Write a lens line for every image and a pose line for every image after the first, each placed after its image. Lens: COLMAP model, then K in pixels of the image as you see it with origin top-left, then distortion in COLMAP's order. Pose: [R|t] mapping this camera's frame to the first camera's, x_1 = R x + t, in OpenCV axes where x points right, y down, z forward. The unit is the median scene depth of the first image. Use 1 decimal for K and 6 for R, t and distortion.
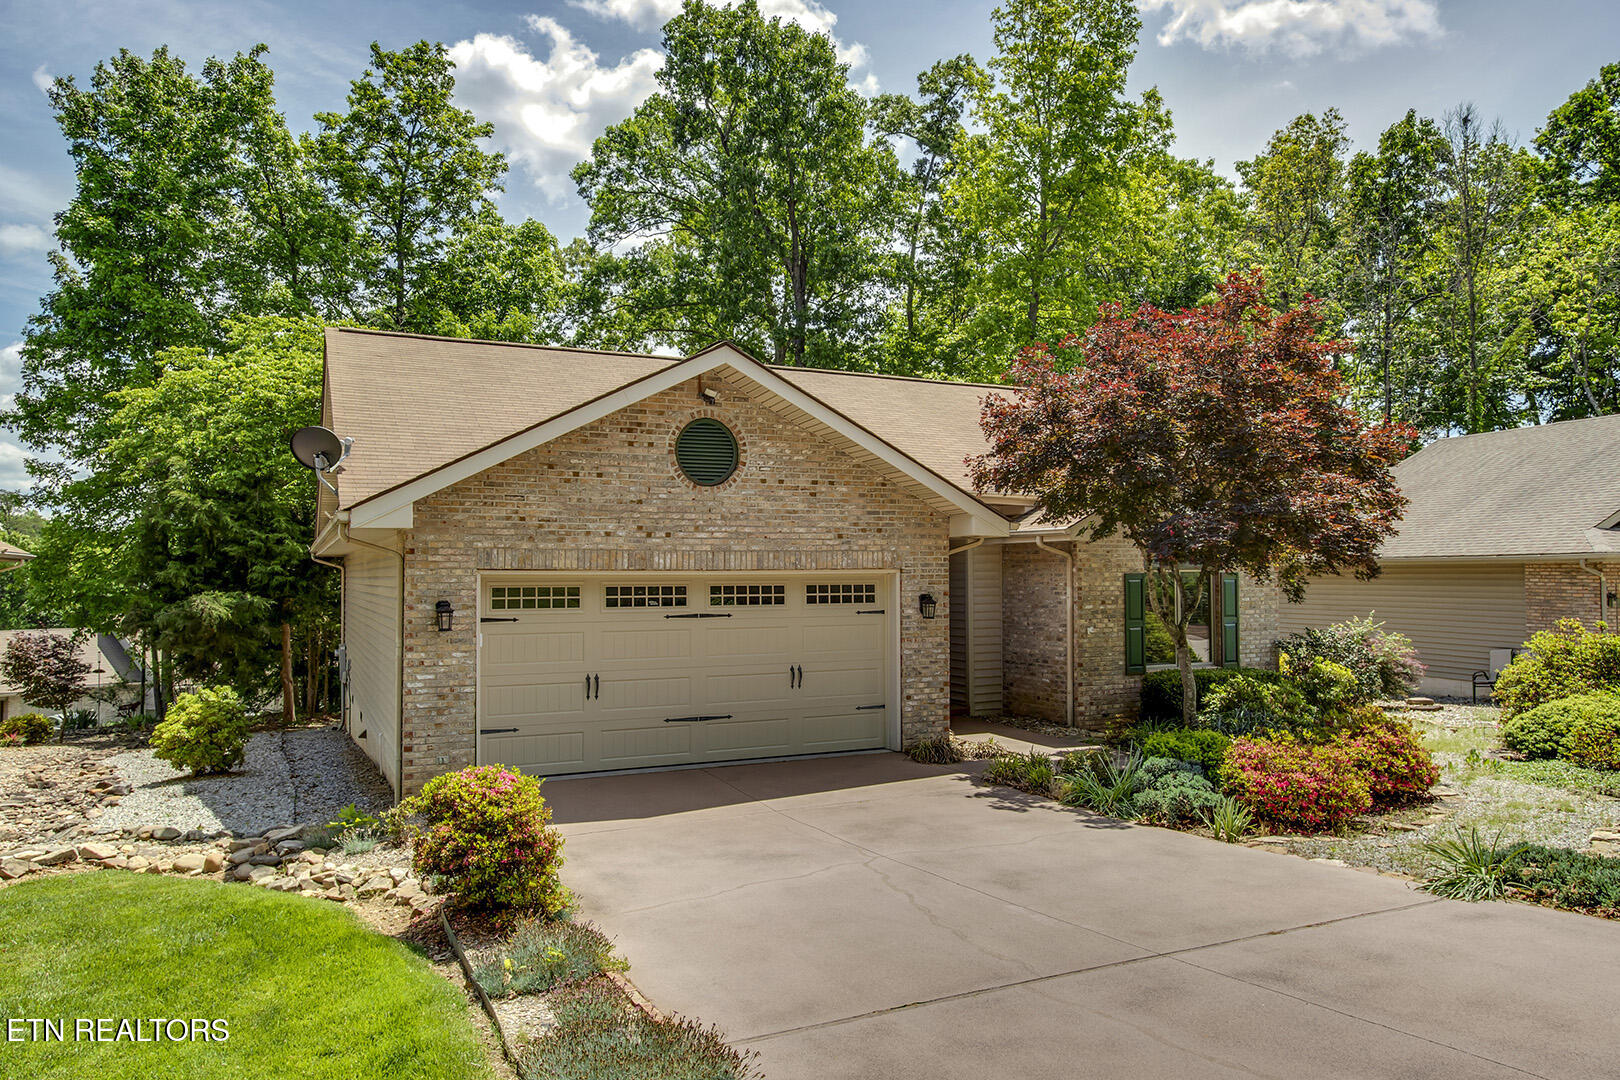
lens RADIAL K [[1134.6, 0, 807.3], [0, 1134.6, 533.4], [0, 0, 1]] dist [-0.039633, 0.000086]
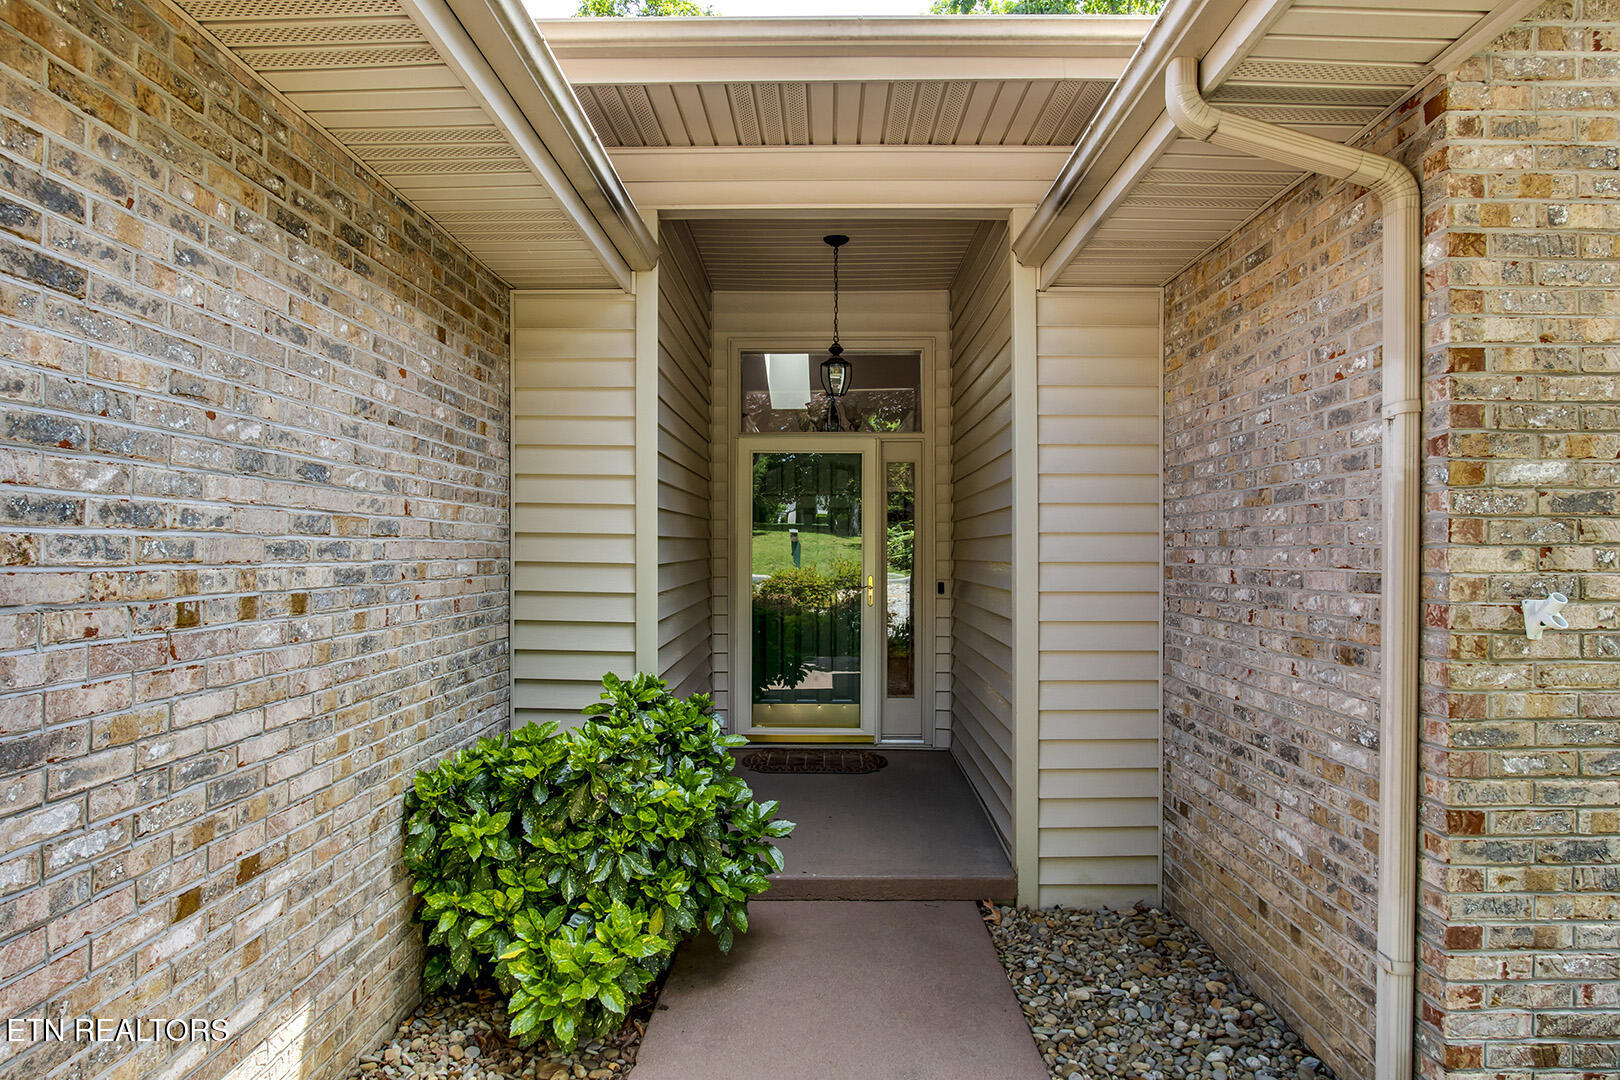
lens RADIAL K [[947.7, 0, 811.4], [0, 947.7, 549.0], [0, 0, 1]] dist [-0.009231, -0.001685]
pose [[0.898580, 0.006973, -0.438754, 0.214947], [0.008851, 0.999382, 0.034008, 0.070618], [0.438720, -0.034442, 0.897963, 0.833089]]
